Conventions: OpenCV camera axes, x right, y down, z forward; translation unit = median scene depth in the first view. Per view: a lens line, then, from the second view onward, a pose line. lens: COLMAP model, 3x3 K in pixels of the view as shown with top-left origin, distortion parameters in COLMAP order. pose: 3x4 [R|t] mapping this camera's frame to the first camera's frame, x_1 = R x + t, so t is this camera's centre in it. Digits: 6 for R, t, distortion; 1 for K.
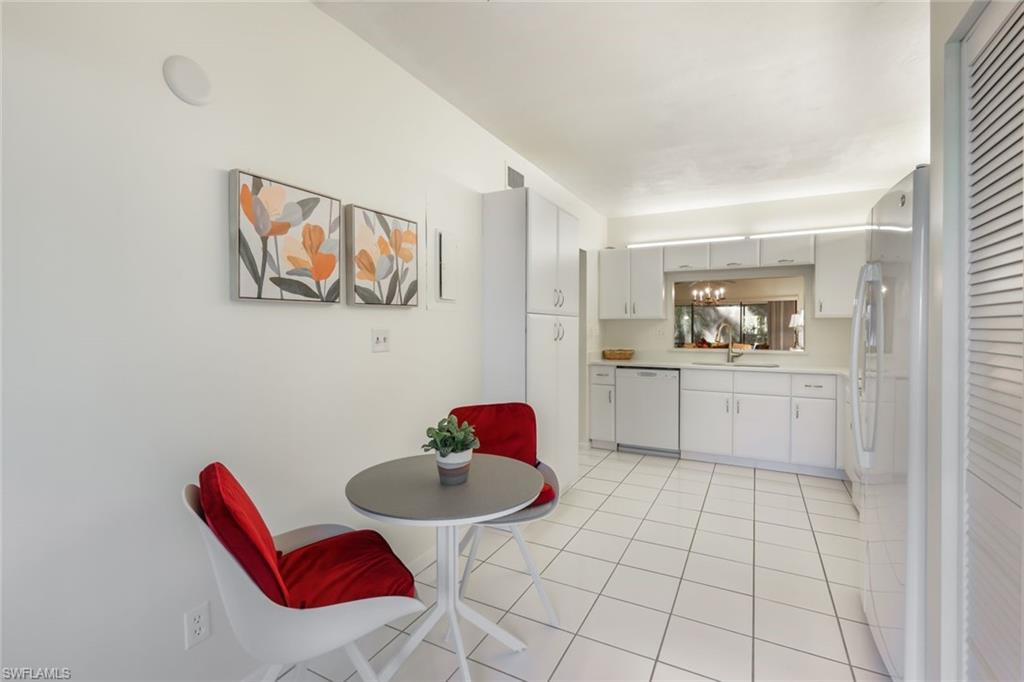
lens RADIAL K [[466.7, 0, 513.2], [0, 466.7, 333.1], [0, 0, 1]] dist [0.000407, -0.000007]
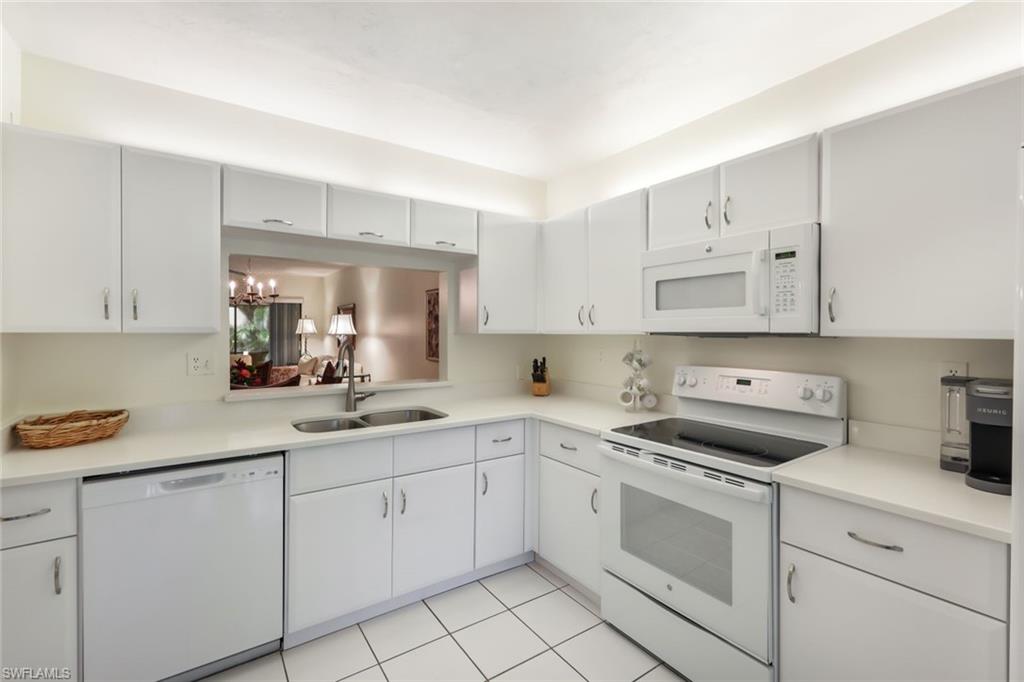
lens RADIAL K [[444.3, 0, 512.0], [0, 444.3, 341.0], [0, 0, 1]] dist [0.001889, -0.000001]
pose [[0.461098, -0.018659, 0.887153, 0.085598], [0.003233, 0.999808, 0.019348, -0.031839], [-0.887343, -0.006054, 0.461070, 0.600733]]
